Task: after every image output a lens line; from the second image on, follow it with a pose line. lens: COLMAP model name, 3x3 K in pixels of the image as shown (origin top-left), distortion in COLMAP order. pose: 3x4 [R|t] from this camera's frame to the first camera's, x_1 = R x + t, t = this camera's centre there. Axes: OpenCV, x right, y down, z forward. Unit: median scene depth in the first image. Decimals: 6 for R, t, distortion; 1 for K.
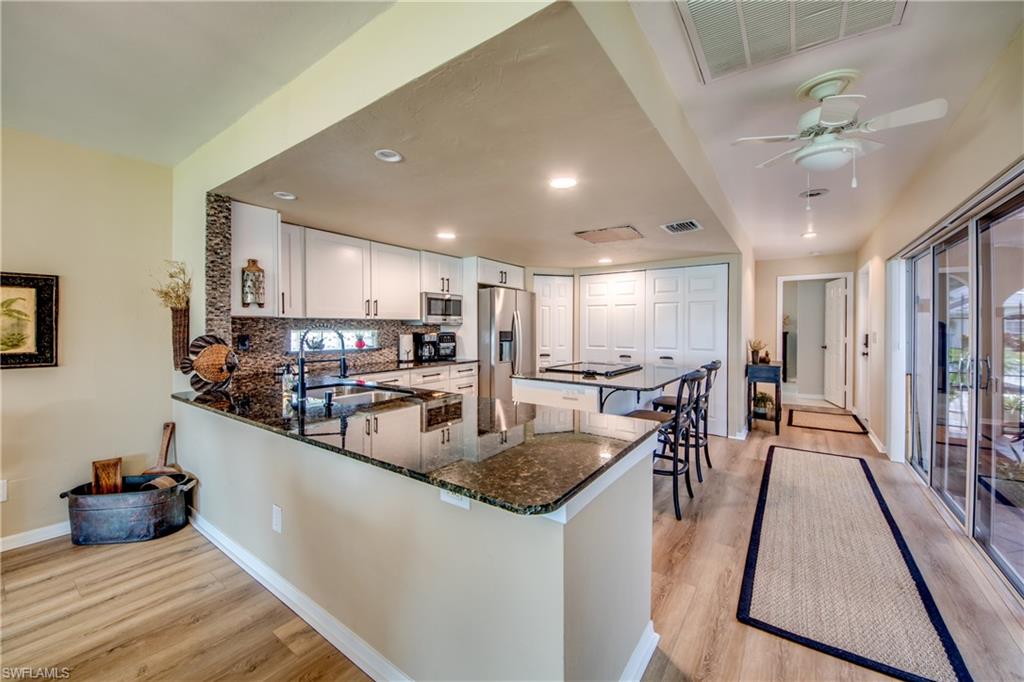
lens RADIAL K [[371.5, 0, 504.1], [0, 371.5, 329.2], [0, 0, 1]] dist [0.012199, -0.010985]
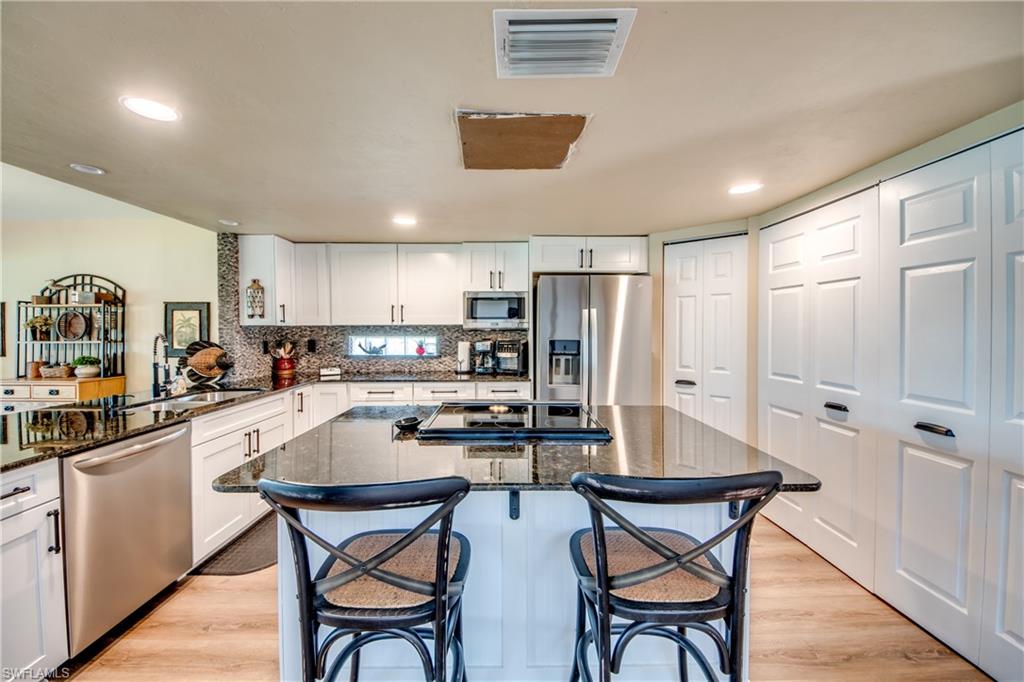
lens RADIAL K [[384.5, 0, 500.2], [0, 384.5, 337.3], [0, 0, 1]] dist [0.044511, -0.026979]
pose [[0.612160, 0.014812, -0.790595, 0.511978], [-0.001337, 0.999842, 0.017697, -0.012114], [0.790733, -0.009777, 0.612083, 0.517819]]
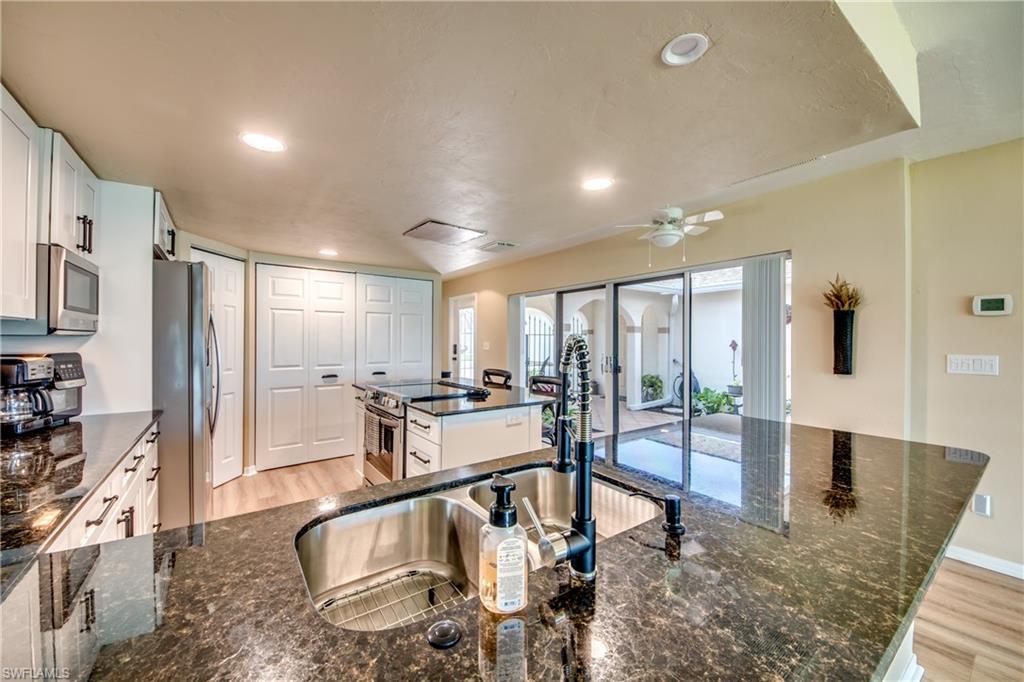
lens RADIAL K [[400.5, 0, 507.5], [0, 400.5, 334.4], [0, 0, 1]] dist [-0.011560, -0.000417]
pose [[0.294055, 0.012605, 0.955705, -0.447131], [0.002316, 0.999901, -0.013901, -0.004652], [-0.955786, 0.006301, 0.293996, 0.446618]]
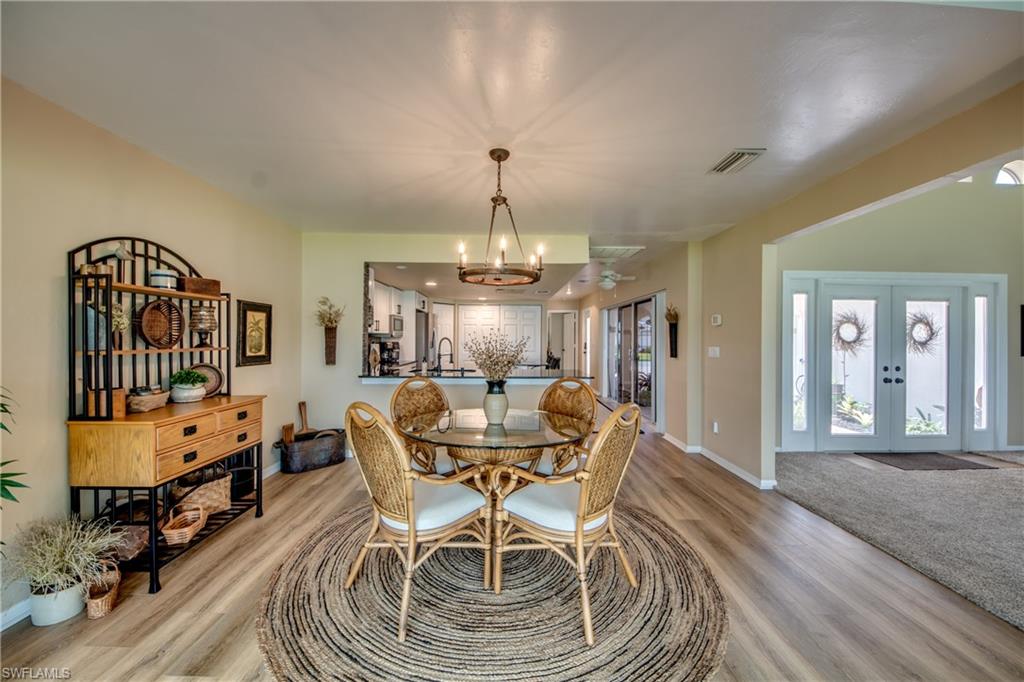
lens RADIAL K [[380.8, 0, 506.7], [0, 380.8, 345.4], [0, 0, 1]] dist [0.035030, -0.023148]
pose [[0.793460, -0.007826, 0.608572, -0.759687], [-0.001087, 0.999897, 0.014276, -0.000220], [-0.608622, -0.011989, 0.793370, -0.465165]]
